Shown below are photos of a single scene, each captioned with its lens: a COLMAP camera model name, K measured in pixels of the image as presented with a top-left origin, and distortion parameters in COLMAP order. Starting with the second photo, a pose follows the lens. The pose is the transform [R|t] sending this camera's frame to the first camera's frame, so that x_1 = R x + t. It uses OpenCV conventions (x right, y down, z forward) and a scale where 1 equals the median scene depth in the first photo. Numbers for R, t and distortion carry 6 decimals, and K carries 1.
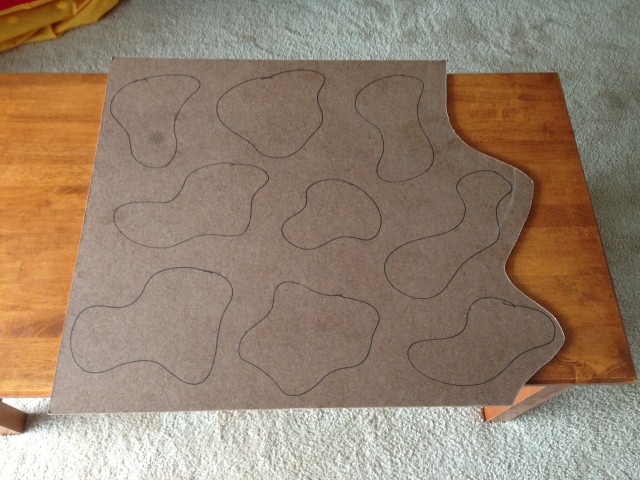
lens RADIAL K [[613.0, 0, 318.0], [0, 613.0, 243.7], [0, 0, 1]] dist [0.019872, 0.000000]
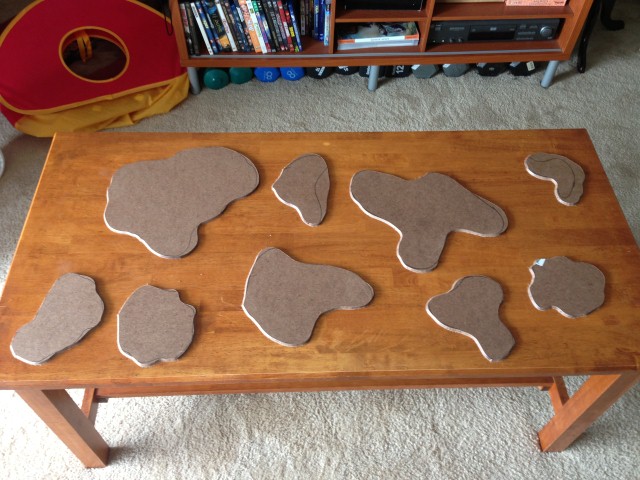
lens RADIAL K [[613.0, 0, 319.3], [0, 613.0, 235.3], [0, 0, 1]] dist [0.019872, 0.000000]
pose [[0.999947, -0.009181, 0.004687, -0.114969], [0.009915, 0.980998, -0.193763, 0.127251], [-0.002819, 0.193800, 0.981037, -0.113451]]
